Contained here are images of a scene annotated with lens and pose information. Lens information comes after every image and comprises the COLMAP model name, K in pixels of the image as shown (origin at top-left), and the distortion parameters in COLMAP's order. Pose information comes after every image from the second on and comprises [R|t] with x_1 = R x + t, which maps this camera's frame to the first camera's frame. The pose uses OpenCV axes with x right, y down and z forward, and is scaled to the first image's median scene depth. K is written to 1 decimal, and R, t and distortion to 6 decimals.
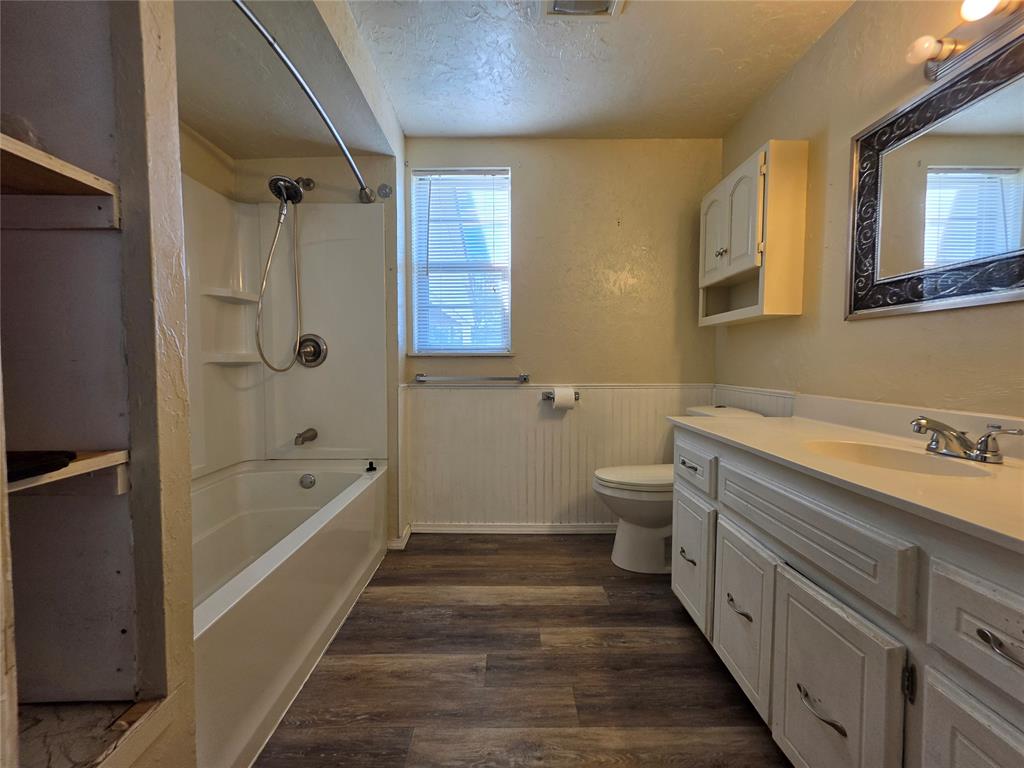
lens RADIAL K [[411.4, 0, 509.9], [0, 411.4, 377.1], [0, 0, 1]] dist [0.008504, -0.000172]
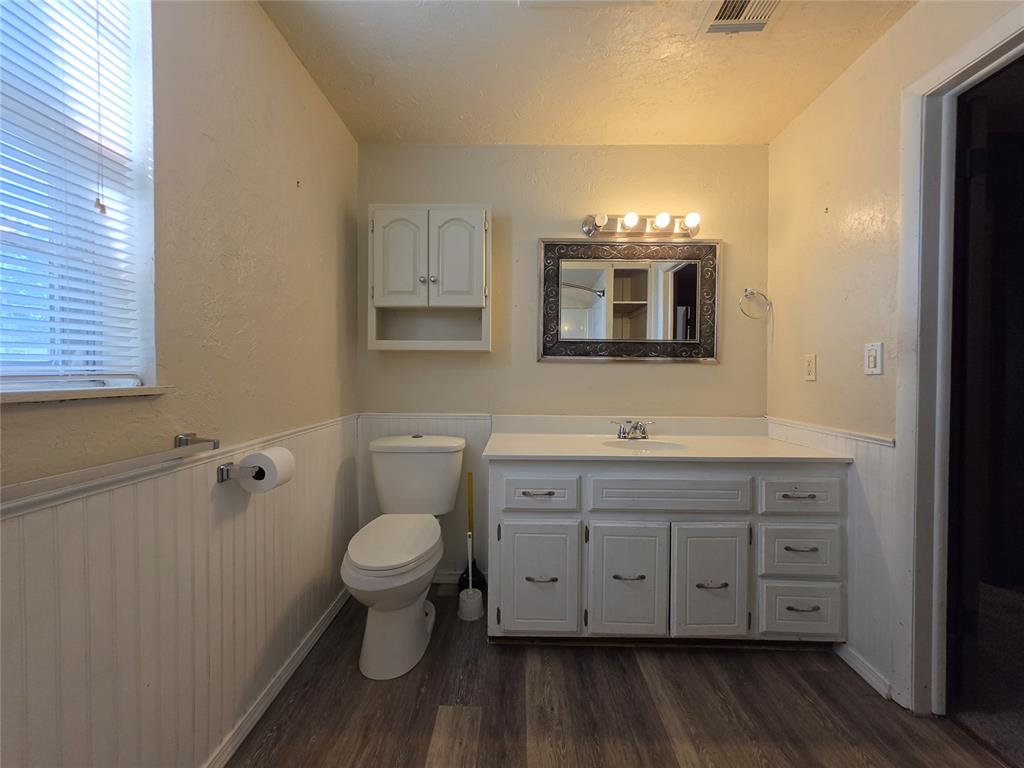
lens RADIAL K [[411.4, 0, 509.9], [0, 411.4, 377.1], [0, 0, 1]] dist [0.008504, -0.000172]
pose [[0.021250, -0.014733, 0.999666, -0.654464], [0.032795, 0.999364, 0.014031, -0.108717], [-0.999236, 0.032485, 0.021720, 1.099167]]
